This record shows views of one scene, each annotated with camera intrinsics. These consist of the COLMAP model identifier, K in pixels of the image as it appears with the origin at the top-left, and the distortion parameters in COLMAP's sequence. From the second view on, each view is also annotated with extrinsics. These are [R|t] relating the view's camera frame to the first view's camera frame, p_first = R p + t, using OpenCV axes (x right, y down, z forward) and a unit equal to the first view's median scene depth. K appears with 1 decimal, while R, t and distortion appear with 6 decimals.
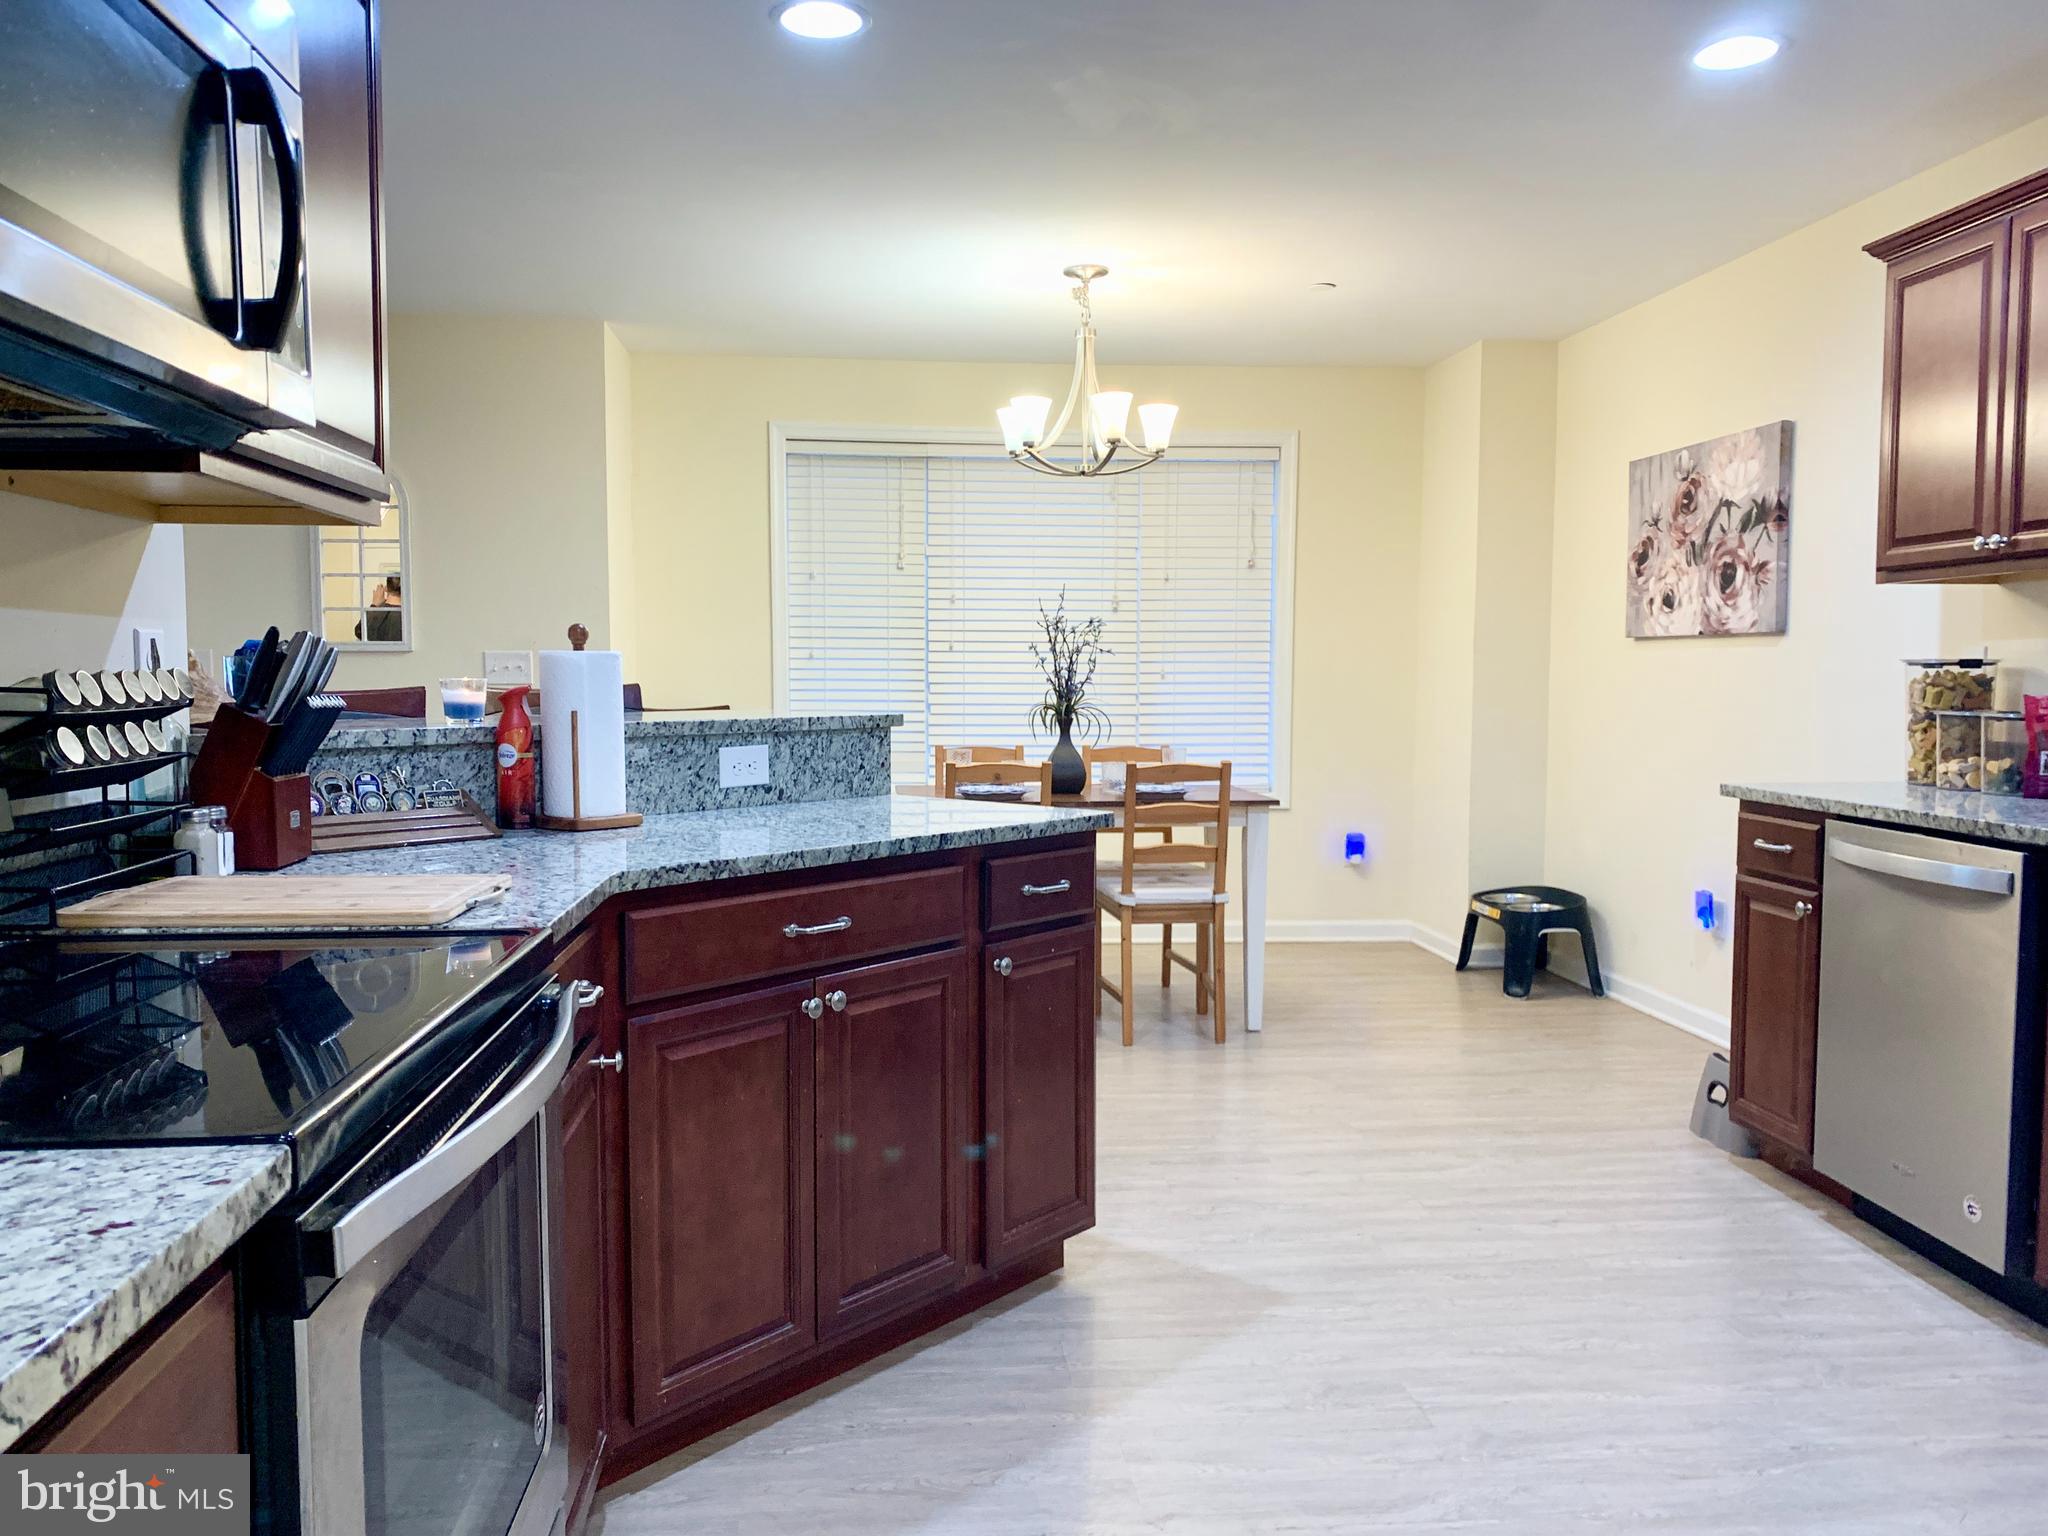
lens RADIAL K [[1557.2, 0, 1005.4], [0, 1557.2, 778.7], [0, 0, 1]] dist [0.047622, -0.052714]
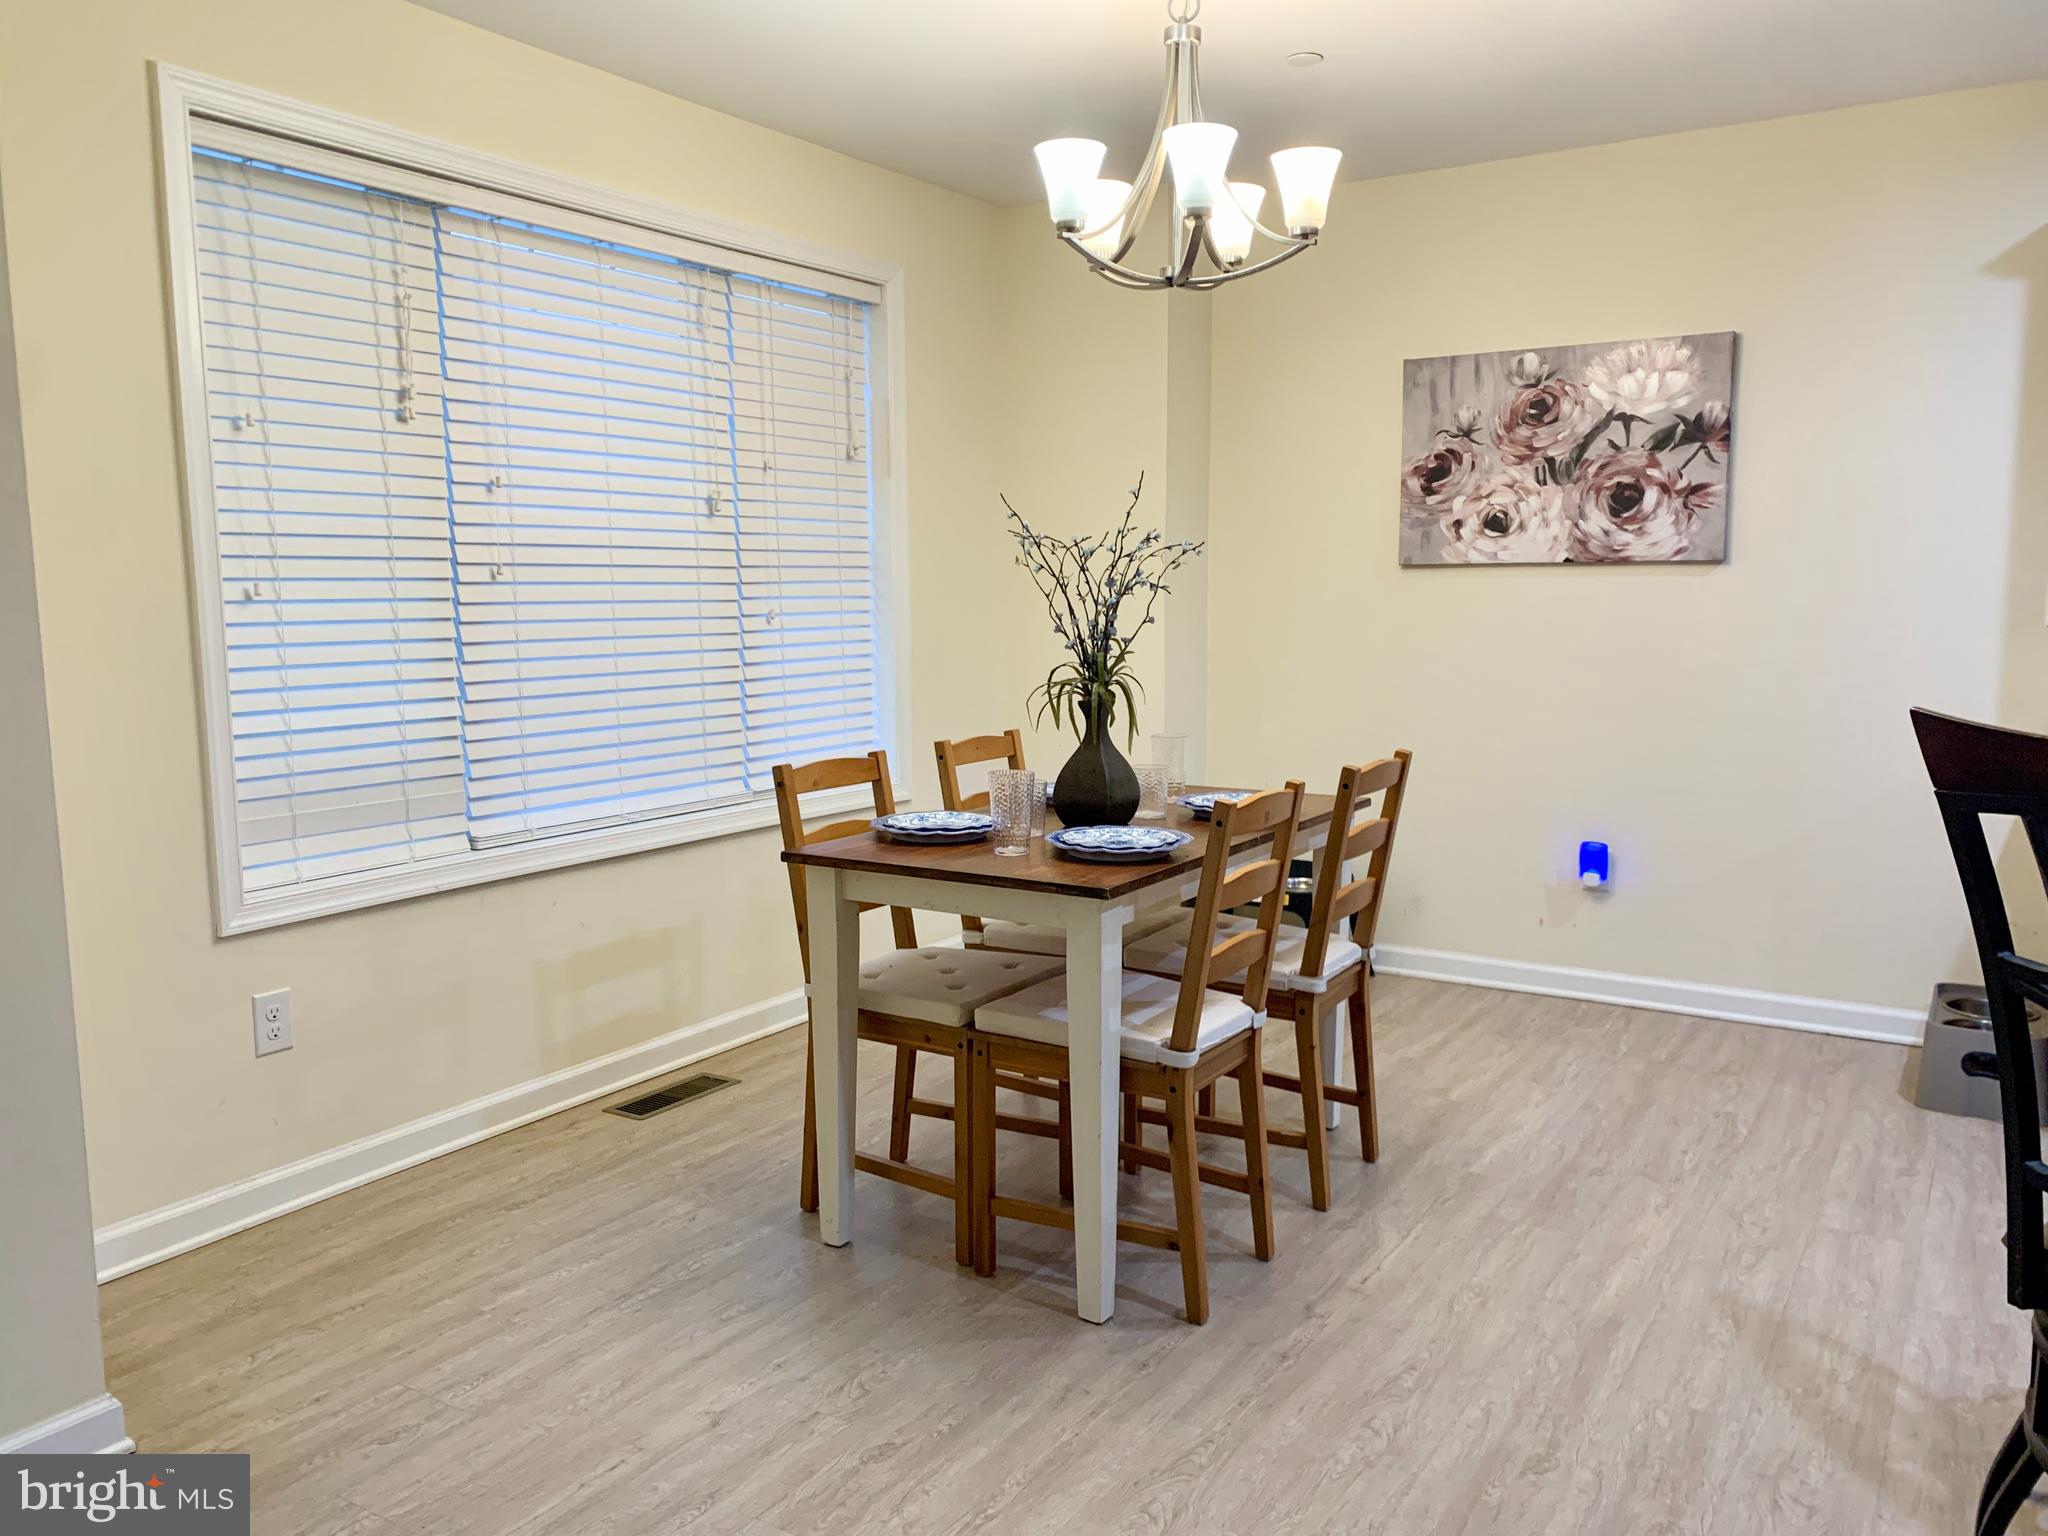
lens RADIAL K [[1557.2, 0, 1043.0], [0, 1557.2, 773.0], [0, 0, 1]] dist [0.047622, -0.052714]
pose [[0.614816, -0.103593, 0.781838, -0.453444], [0.063858, 0.994620, 0.081570, -0.062655], [-0.786081, -0.000223, 0.618123, 0.667035]]
